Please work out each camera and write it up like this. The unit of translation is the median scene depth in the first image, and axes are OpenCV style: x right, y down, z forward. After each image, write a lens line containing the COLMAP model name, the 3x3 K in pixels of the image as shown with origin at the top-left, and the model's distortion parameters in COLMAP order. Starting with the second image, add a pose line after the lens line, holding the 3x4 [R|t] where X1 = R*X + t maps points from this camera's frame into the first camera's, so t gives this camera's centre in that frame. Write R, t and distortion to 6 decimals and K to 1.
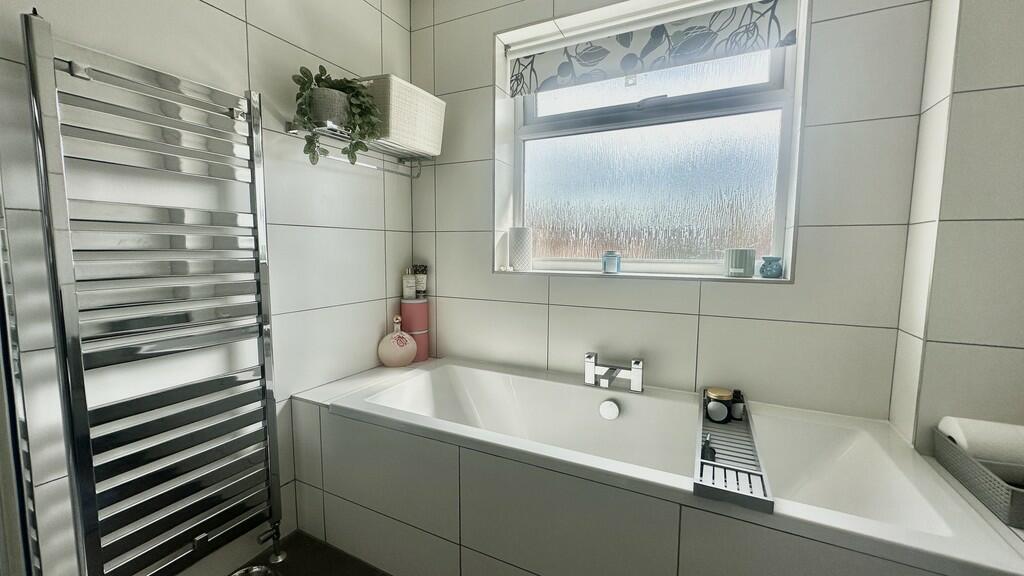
lens RADIAL K [[411.3, 0, 514.8], [0, 411.3, 288.4], [0, 0, 1]] dist [-0.005434, 0.000657]
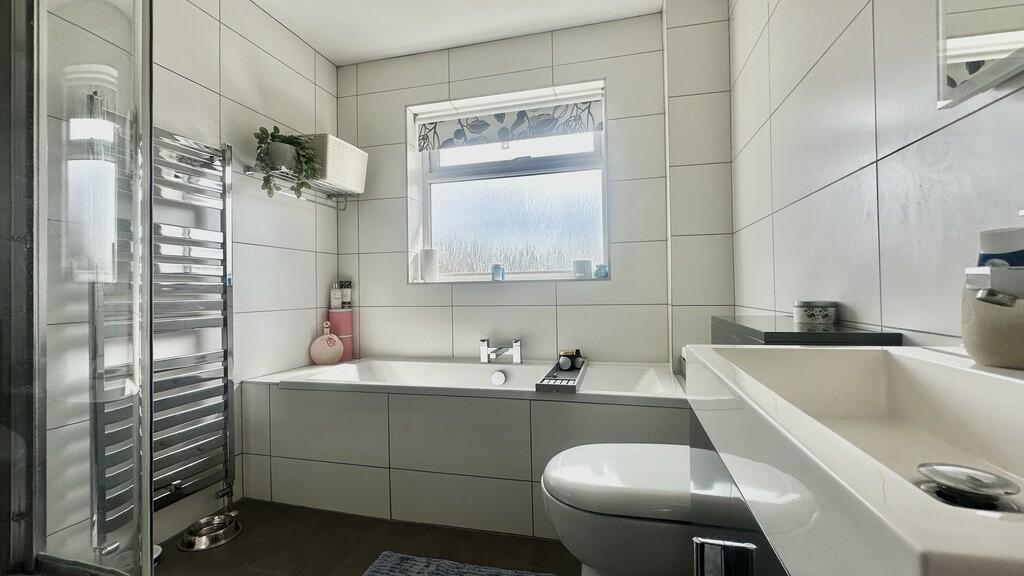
lens RADIAL K [[411.3, 0, 511.1], [0, 411.3, 286.2], [0, 0, 1]] dist [-0.005434, 0.000657]
pose [[0.978054, -0.021674, 0.207223, -0.004686], [0.041816, 0.994758, -0.093319, 0.123367], [-0.204114, 0.099936, 0.973833, -0.372934]]
